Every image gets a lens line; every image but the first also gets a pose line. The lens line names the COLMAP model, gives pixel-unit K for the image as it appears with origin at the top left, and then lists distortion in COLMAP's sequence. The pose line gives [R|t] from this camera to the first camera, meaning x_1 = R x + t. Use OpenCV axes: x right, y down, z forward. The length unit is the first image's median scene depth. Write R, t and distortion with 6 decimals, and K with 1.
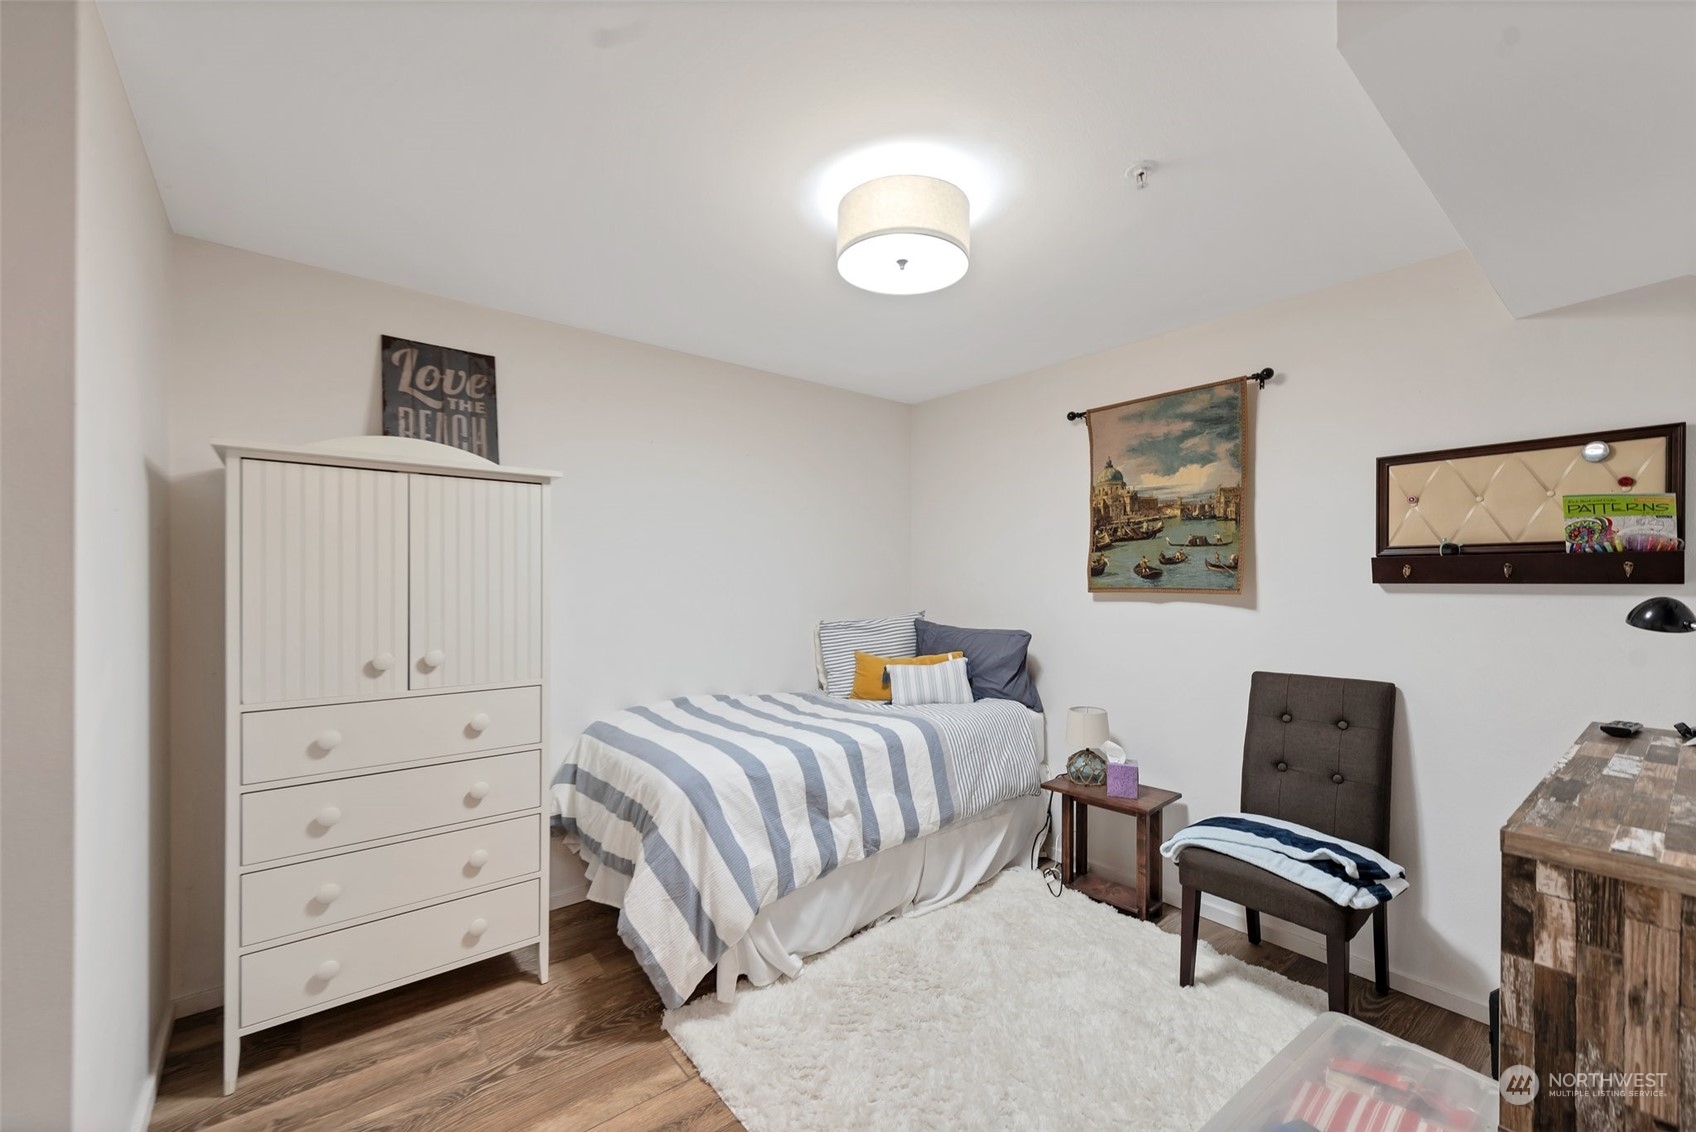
lens RADIAL K [[672.0, 0, 854.0], [0, 672.0, 583.0], [0, 0, 1]] dist [0.015408, -0.005847]
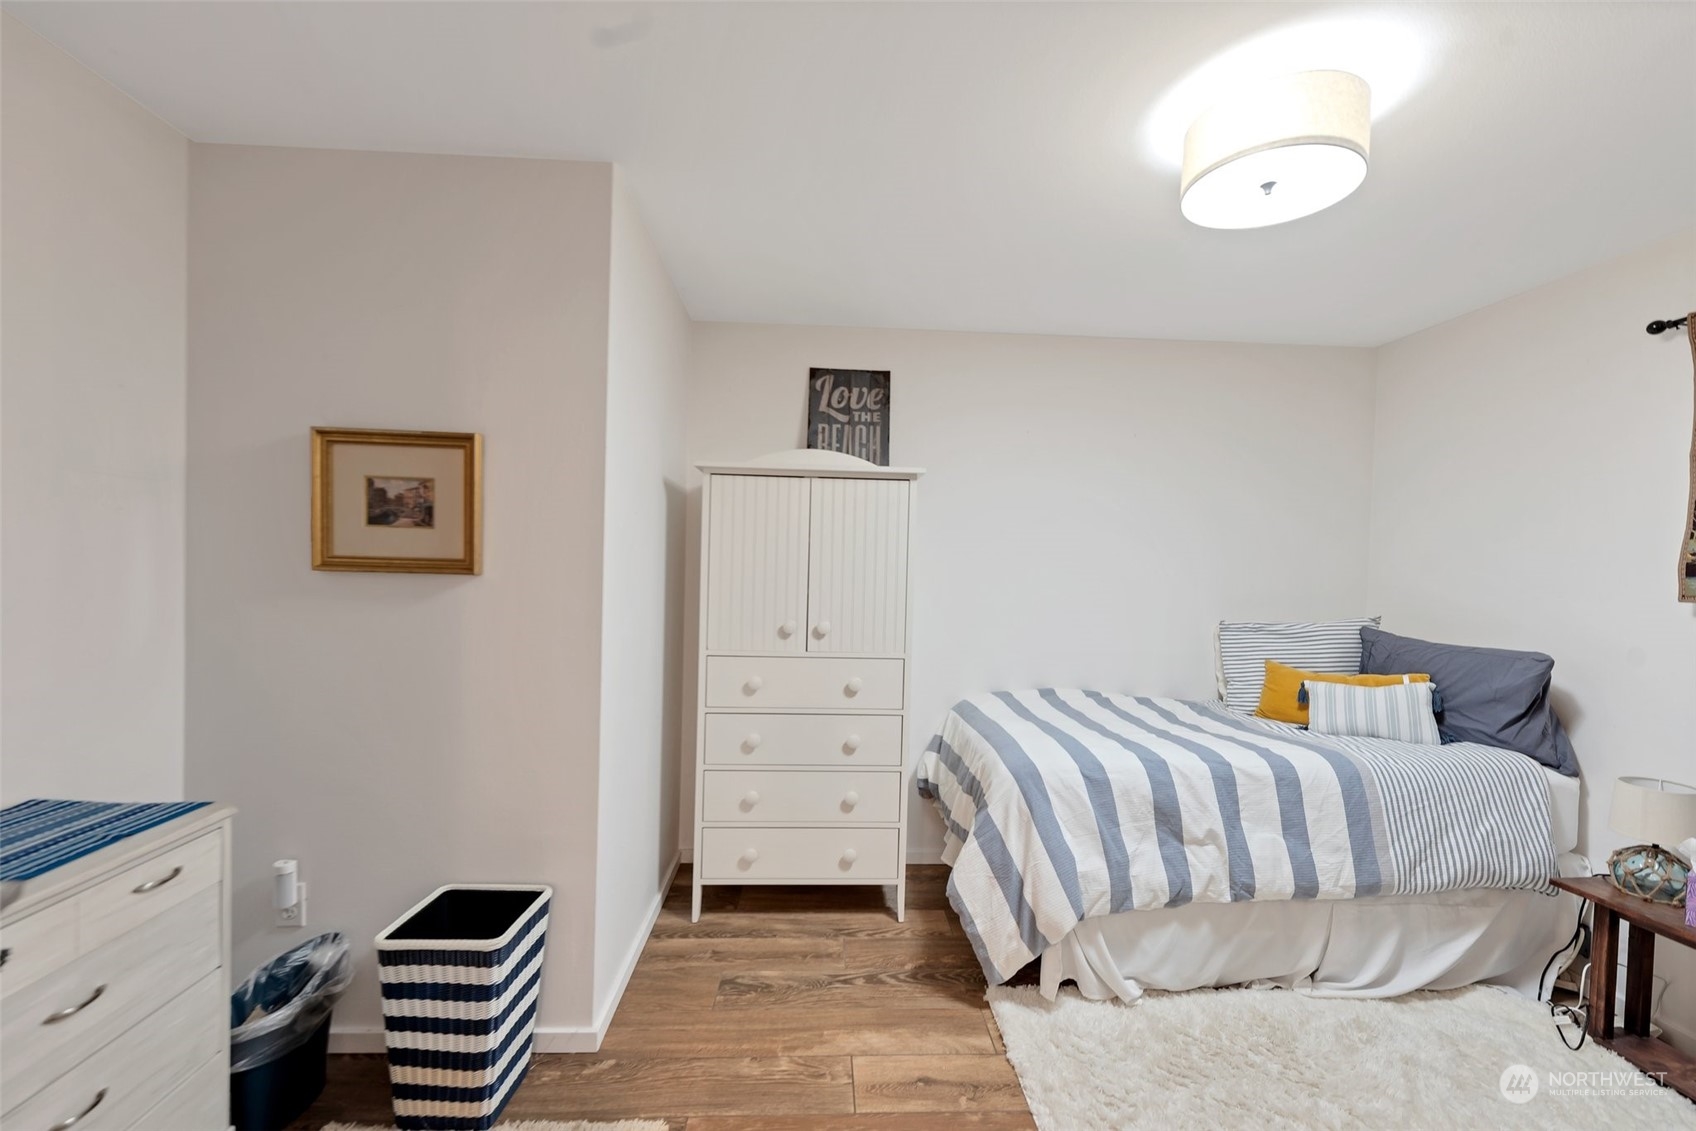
lens RADIAL K [[688.8, 0, 847.9], [0, 688.8, 578.7], [0, 0, 1]] dist [0.010623, -0.004600]
pose [[0.807293, 0.029345, -0.589421, 0.120990], [-0.025118, 0.999566, 0.015361, 0.001813], [0.589617, 0.002405, 0.807680, 0.013057]]
